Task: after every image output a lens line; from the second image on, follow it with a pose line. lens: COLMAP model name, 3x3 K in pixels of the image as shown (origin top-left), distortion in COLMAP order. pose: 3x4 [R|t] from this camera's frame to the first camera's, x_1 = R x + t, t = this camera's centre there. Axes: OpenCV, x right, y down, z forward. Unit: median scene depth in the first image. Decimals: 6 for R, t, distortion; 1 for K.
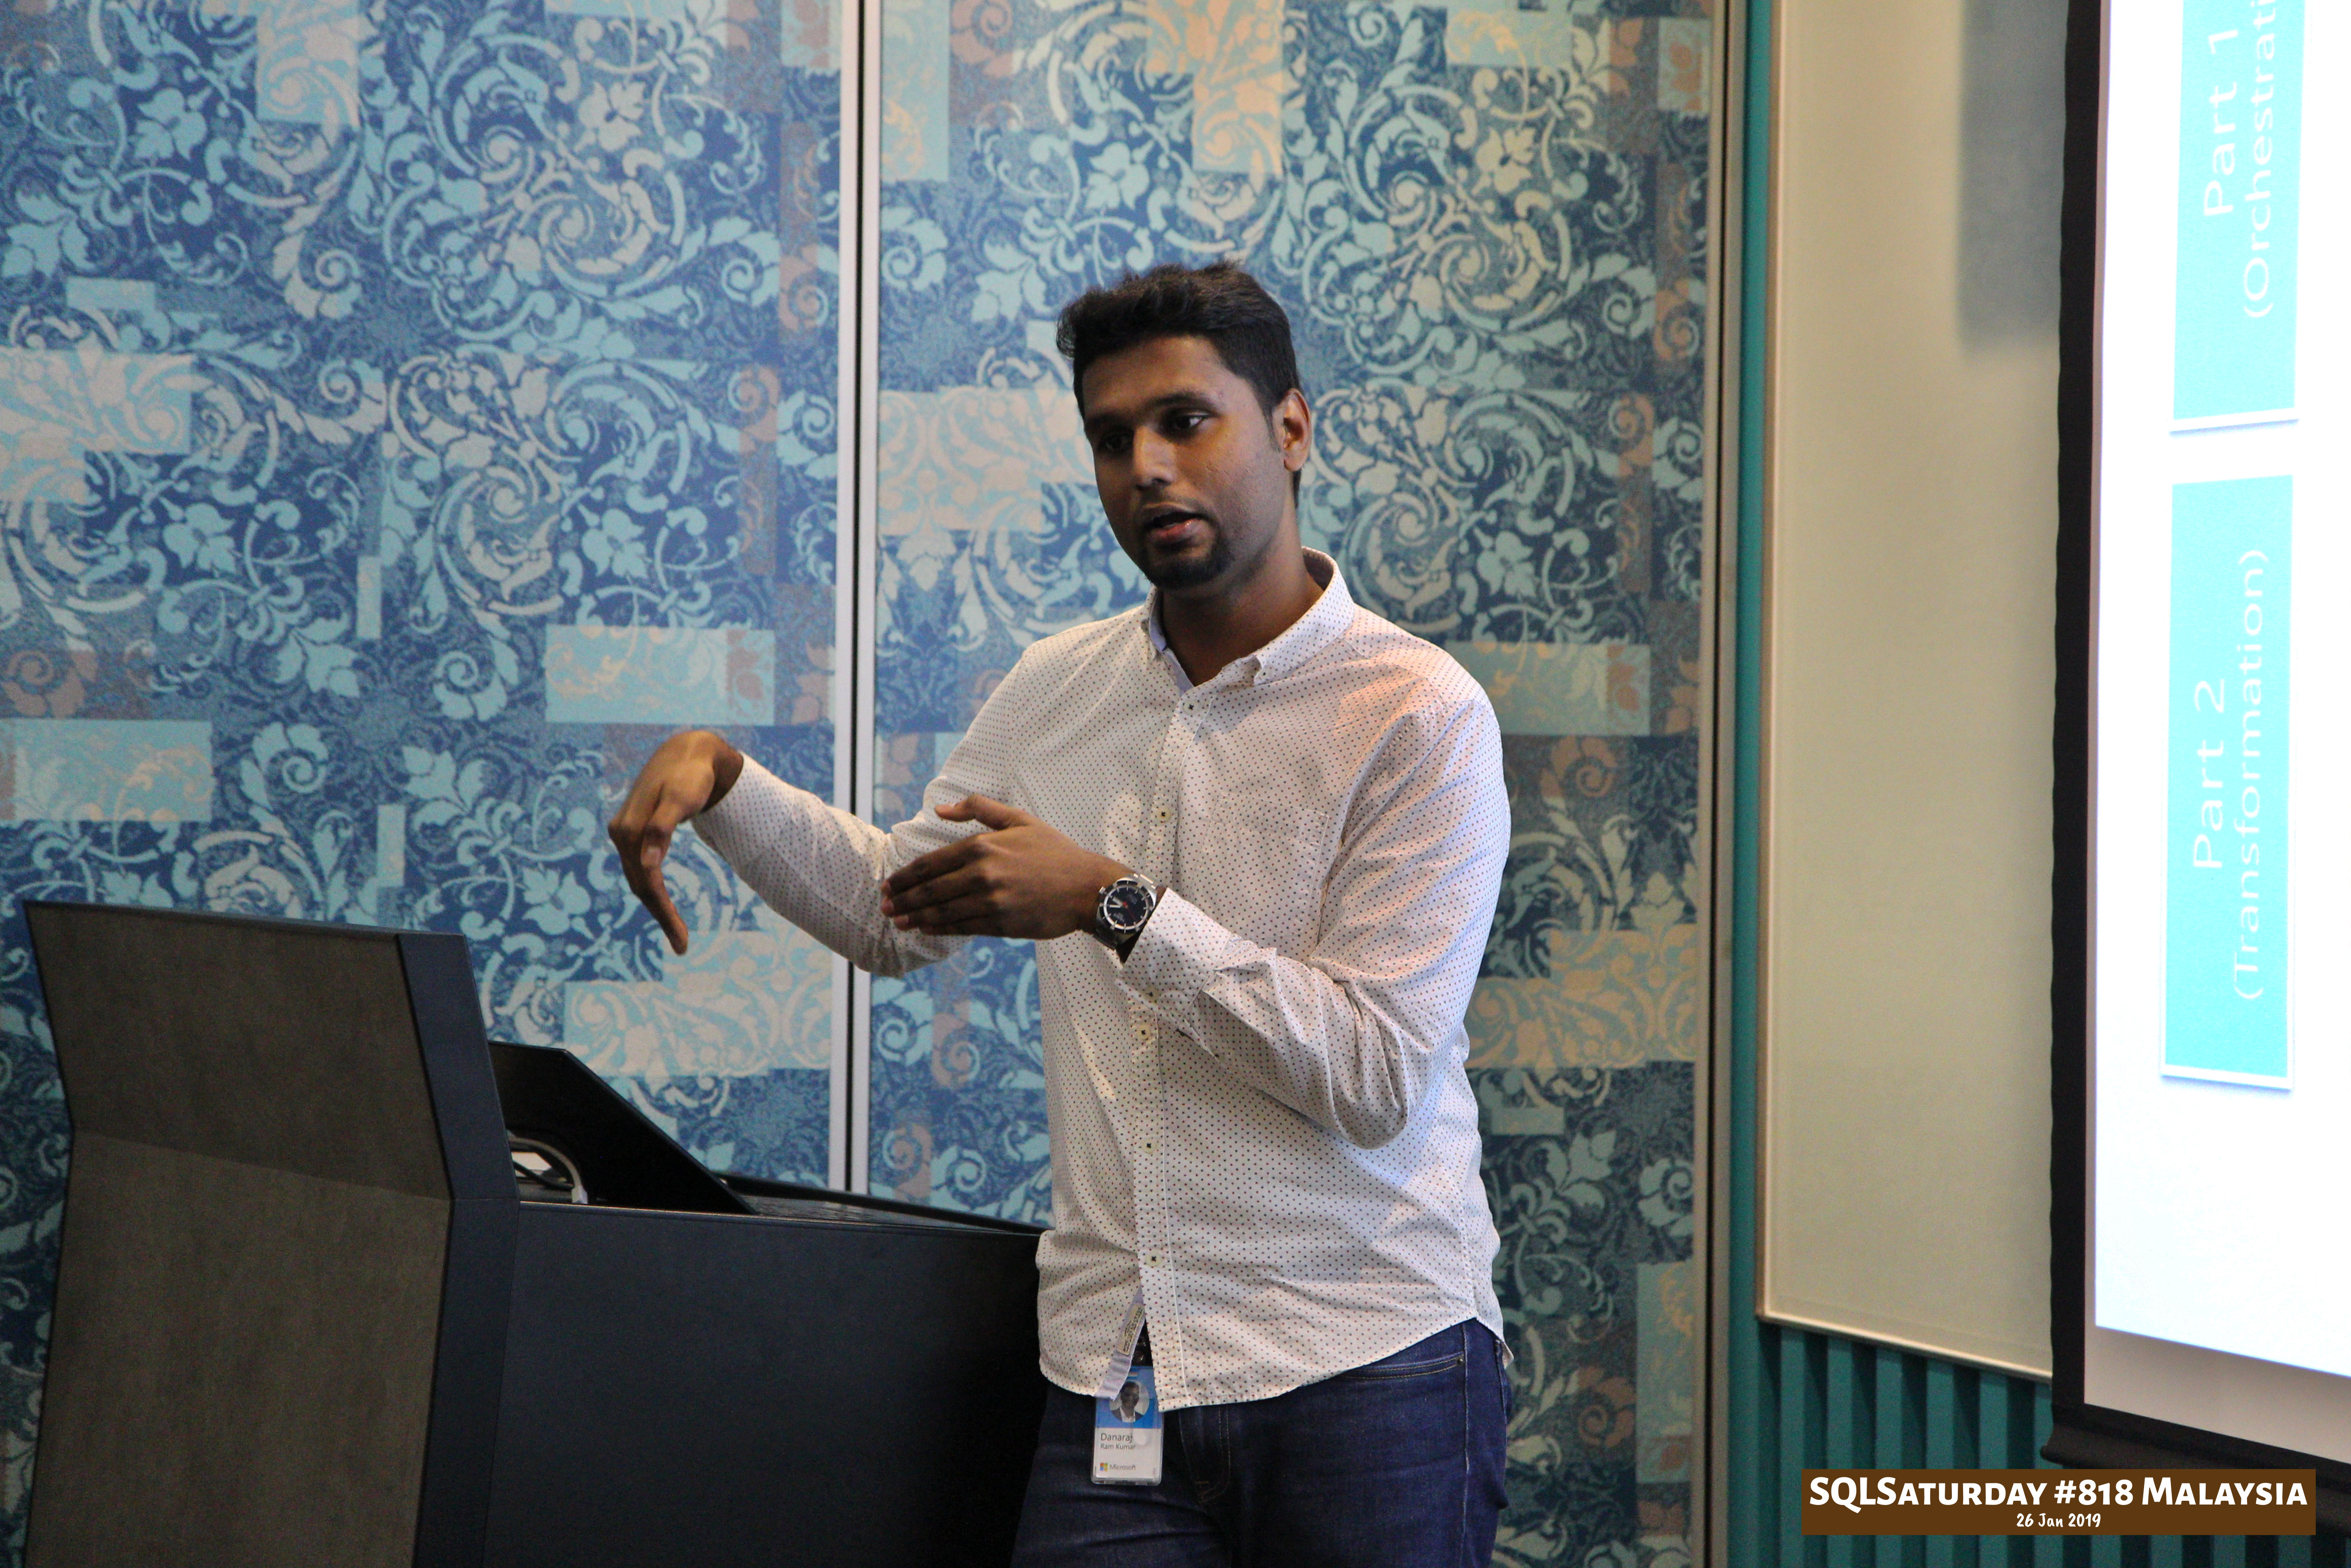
lens RADIAL K [[5800.0, 0, 1105.1], [0, 5800.0, 750.4], [0, 0, 1]] dist [0.332646, 0.000000]
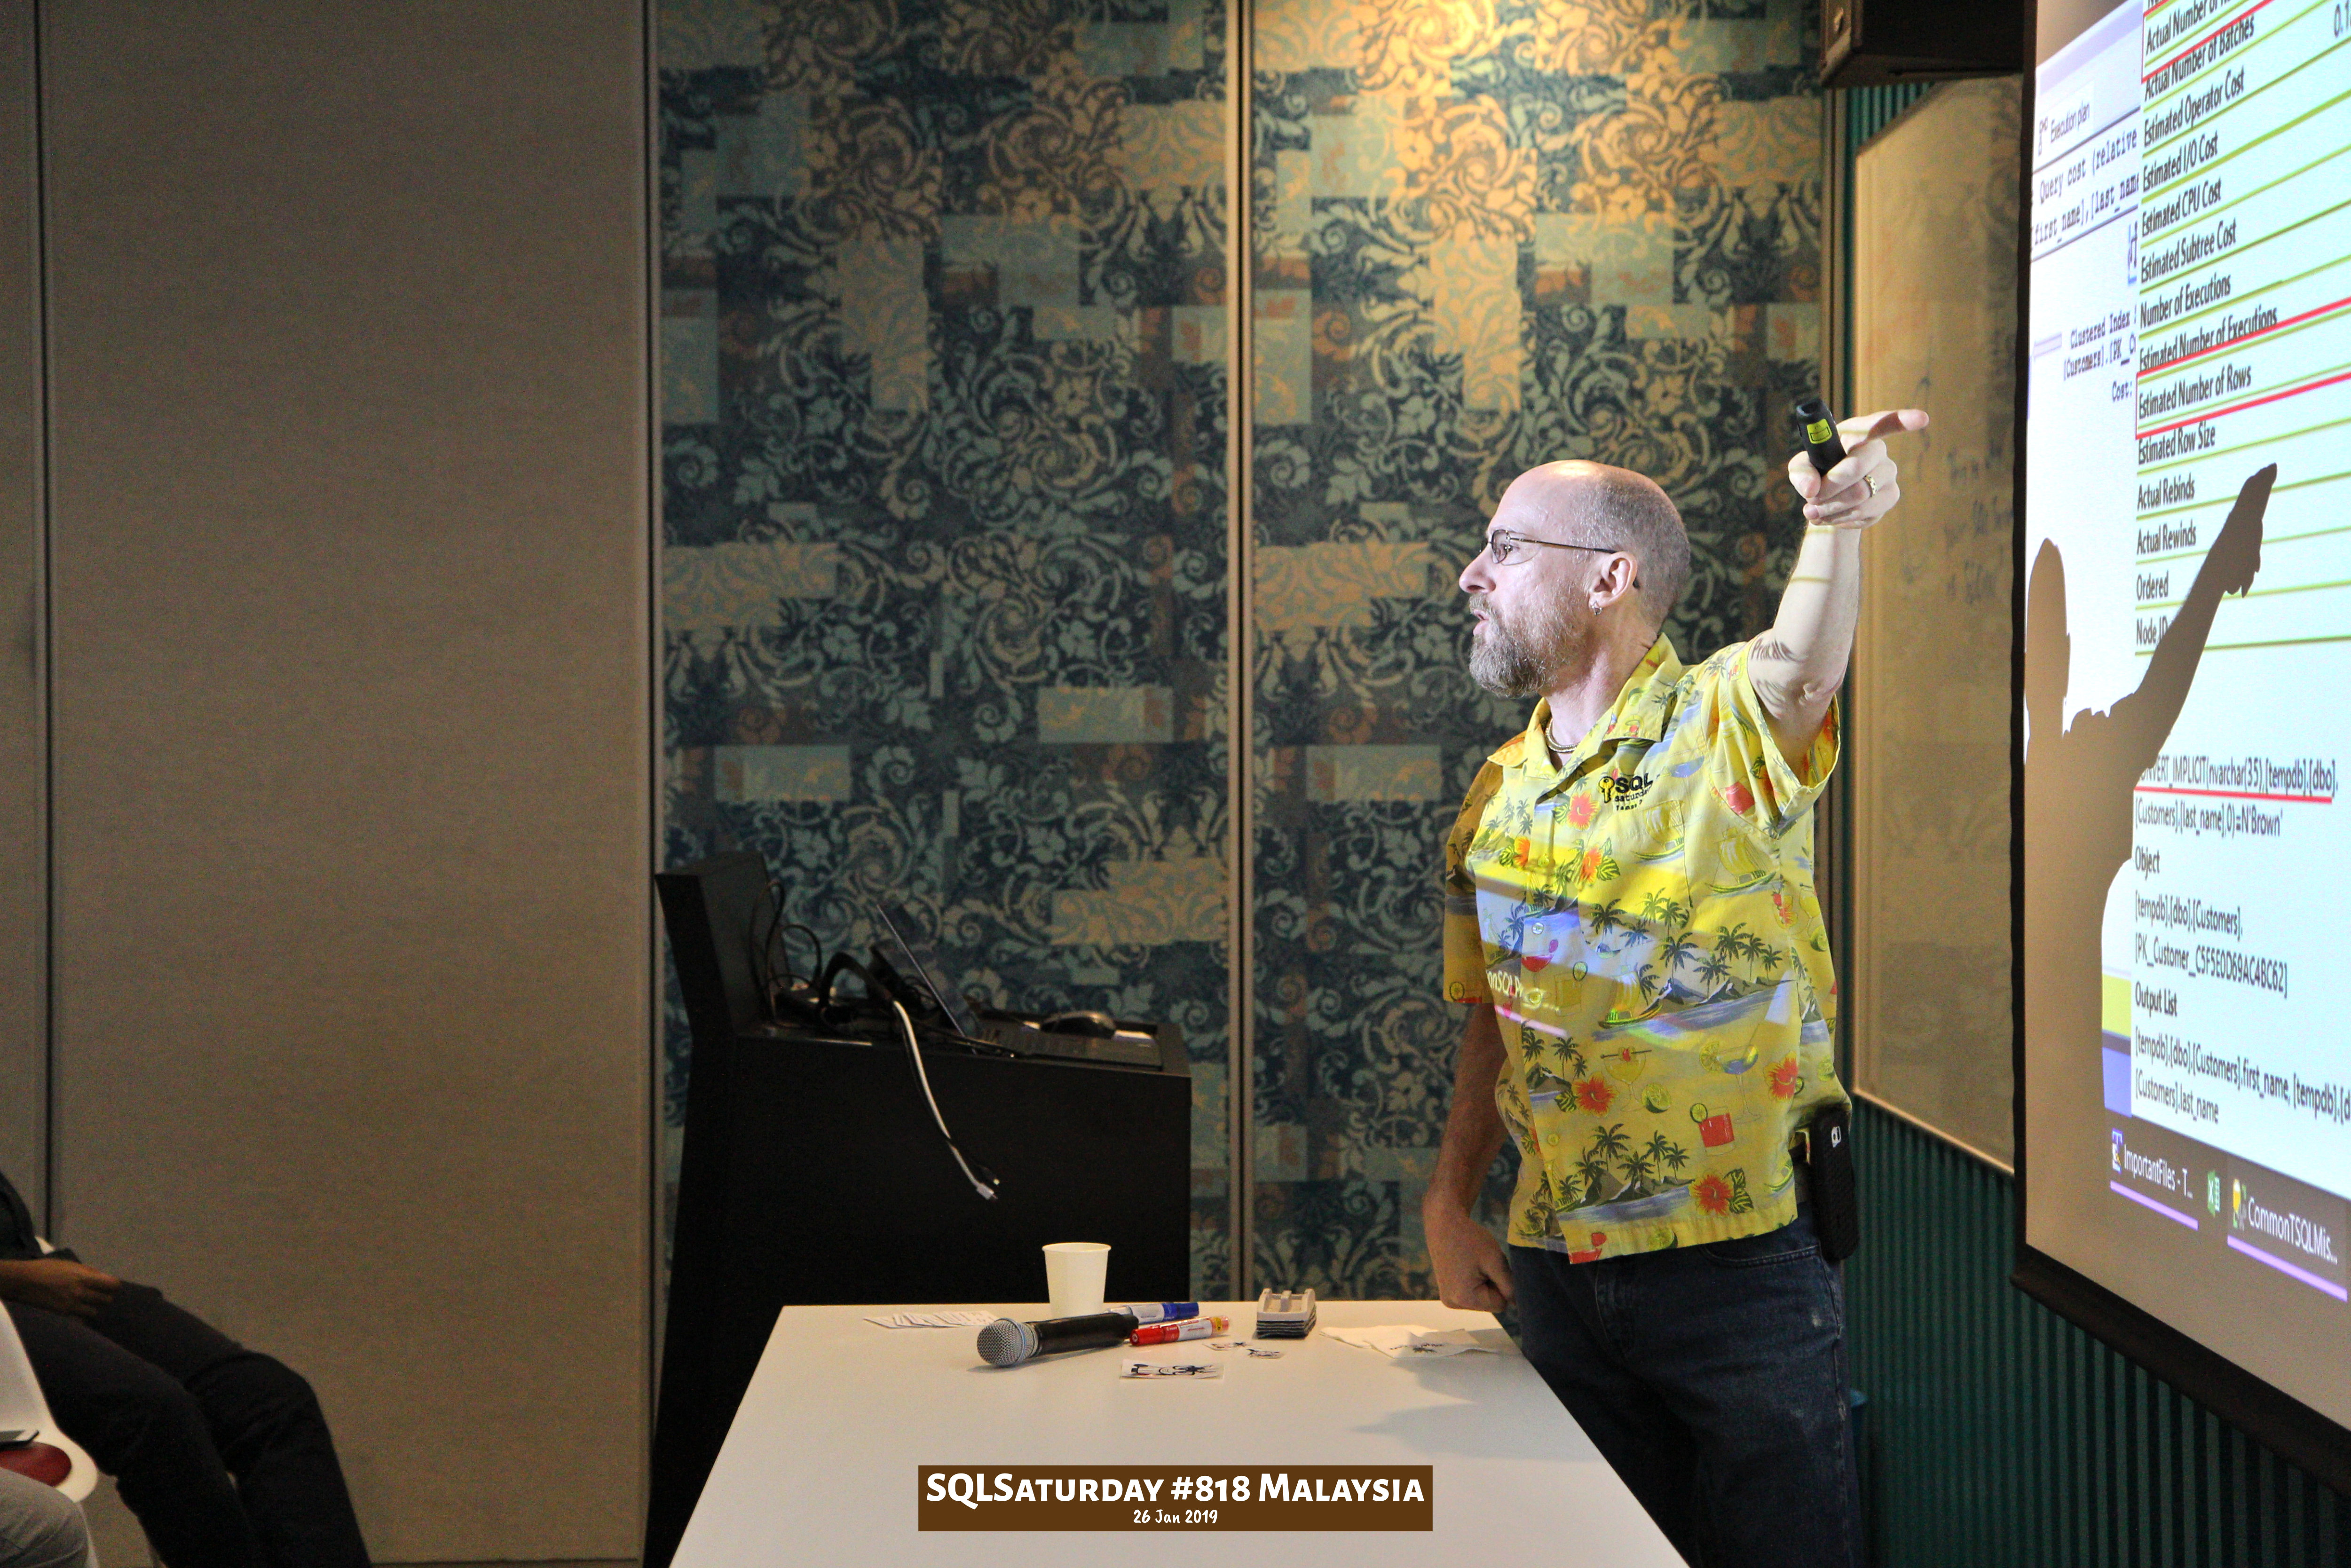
lens RADIAL K [[3212.7, 0, 1134.1], [0, 3212.7, 772.1], [0, 0, 1]] dist [0.122487, 0.000000]
pose [[0.934849, -0.009113, -0.354929, 0.267204], [0.010316, 0.999946, 0.001499, 0.002905], [0.354896, -0.005063, 0.934892, 0.098665]]
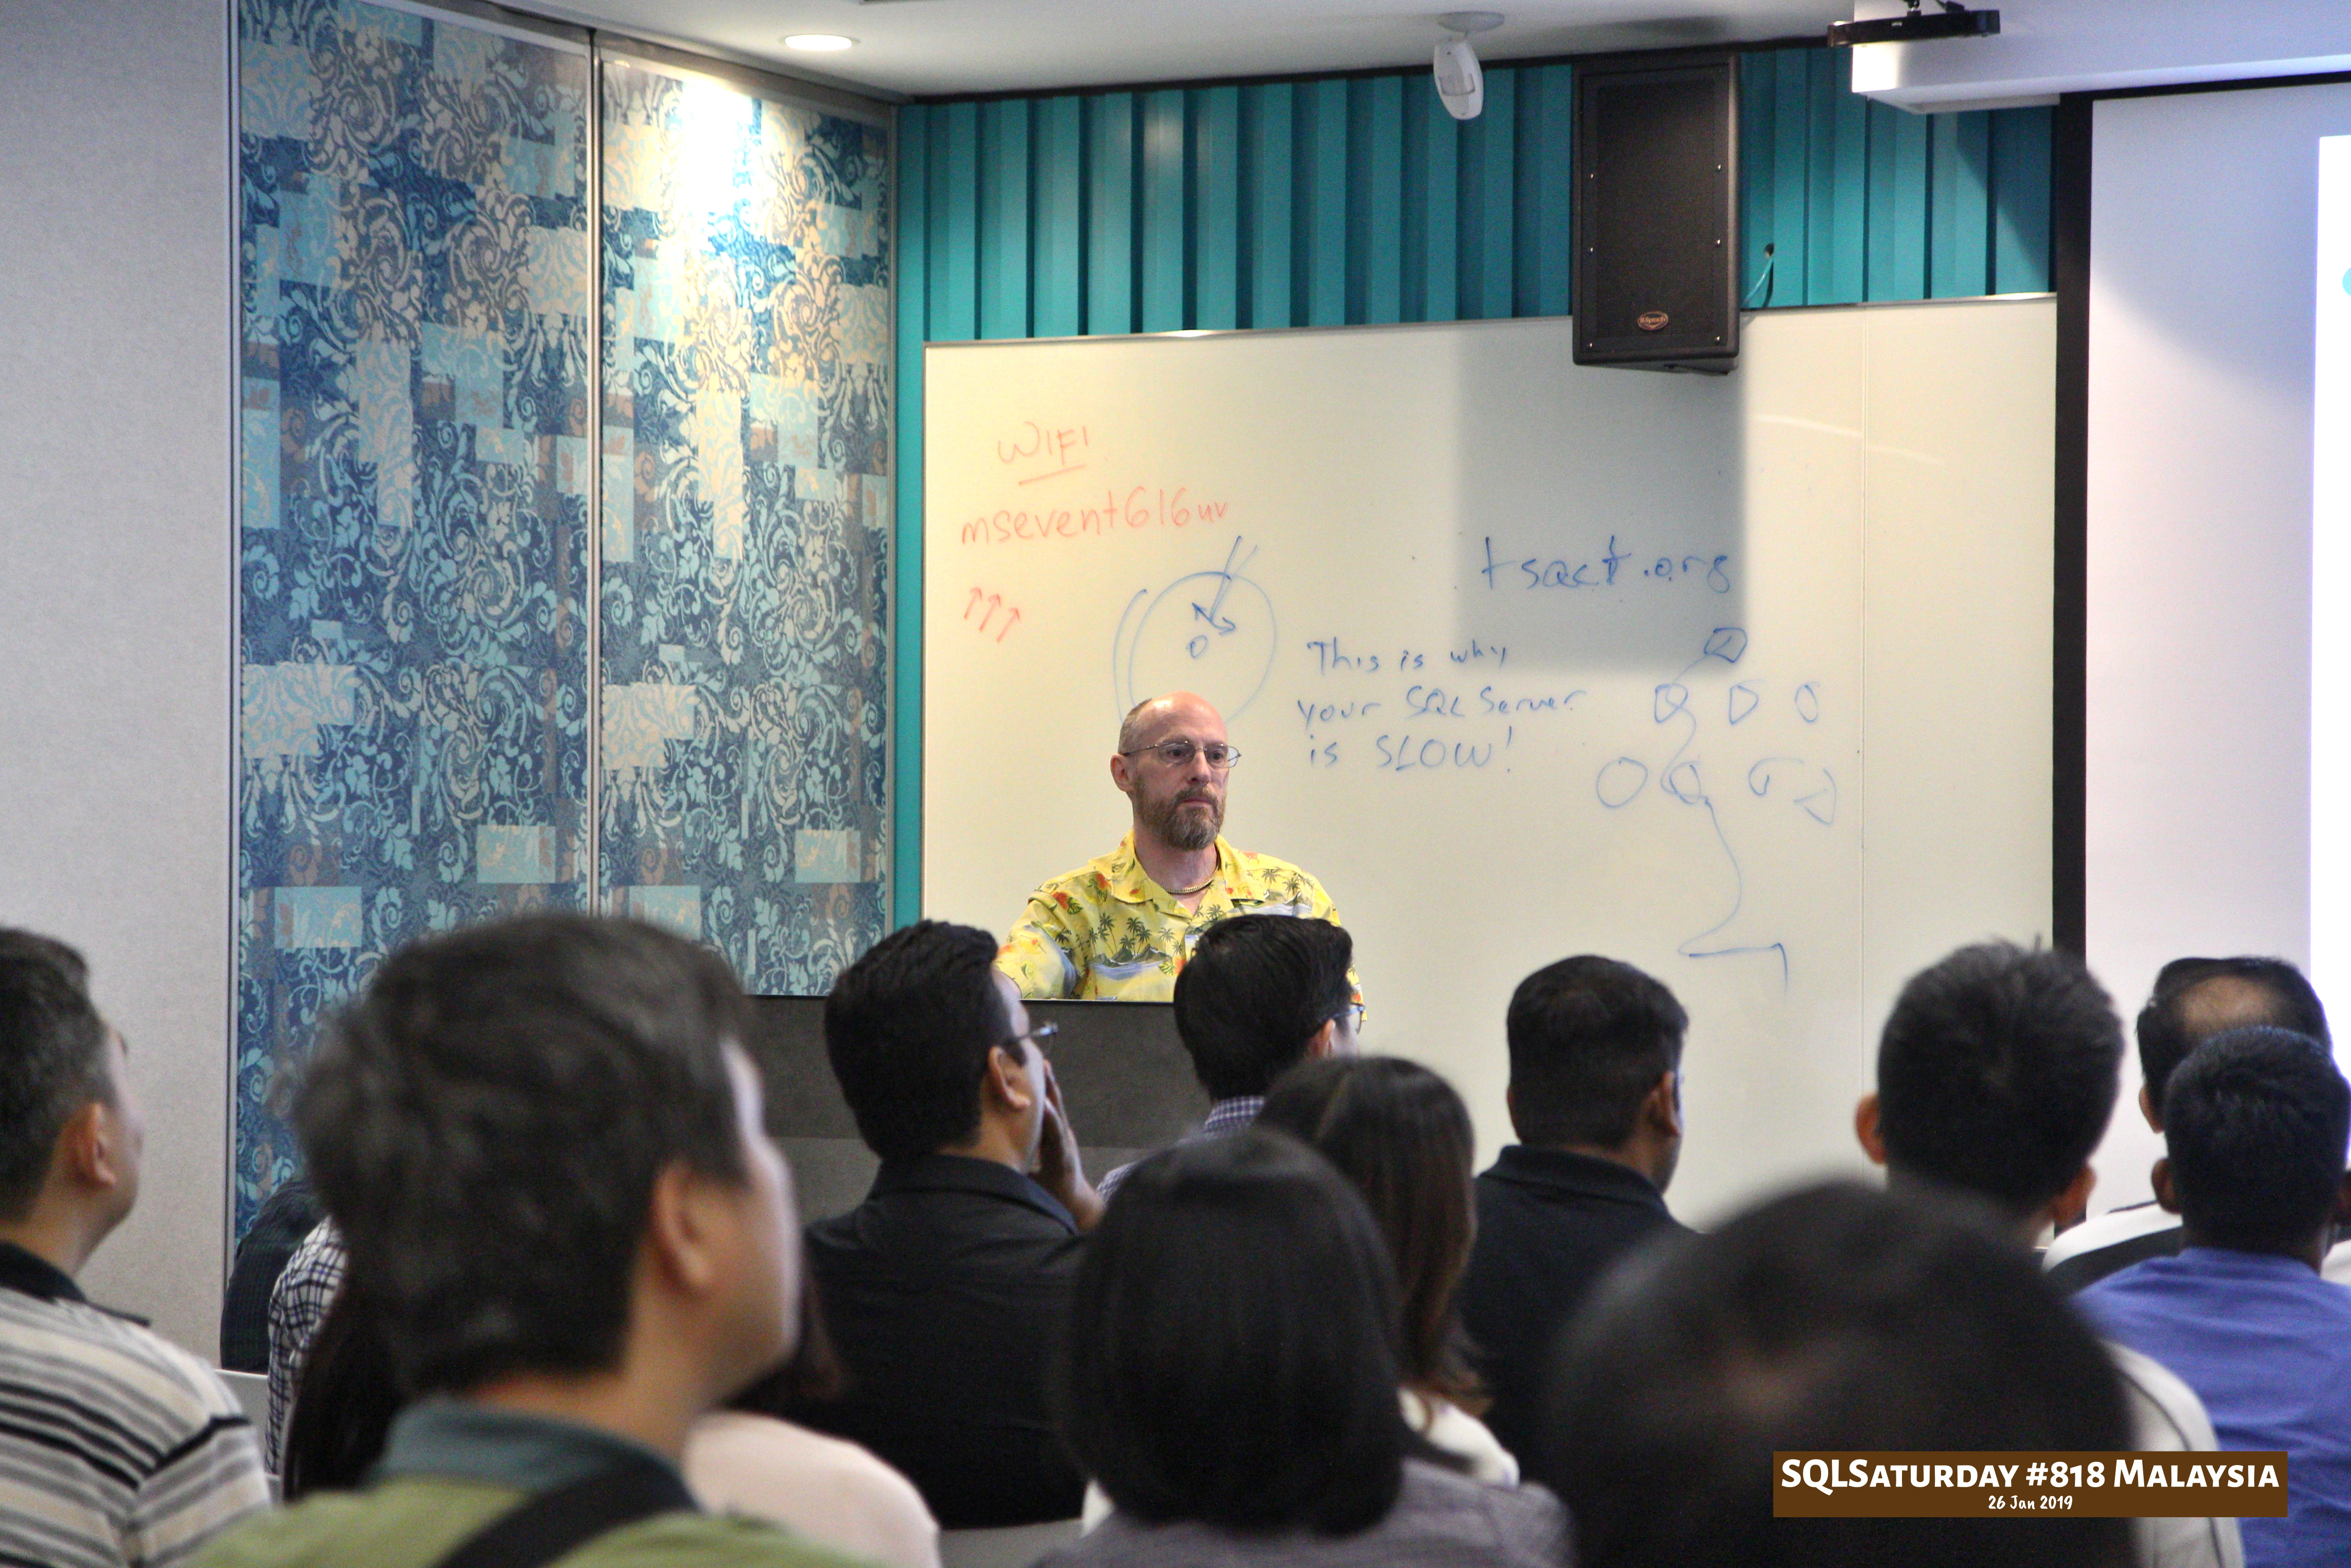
lens RADIAL K [[5611.8, 0, 1077.7], [0, 5611.8, 786.2], [0, 0, 1]] dist [0.609740, 0.000000]
pose [[0.767498, 0.000363, 0.641052, -0.999551], [0.009386, 0.999886, -0.011803, -0.011695], [-0.640983, 0.015076, 0.767407, -0.355486]]
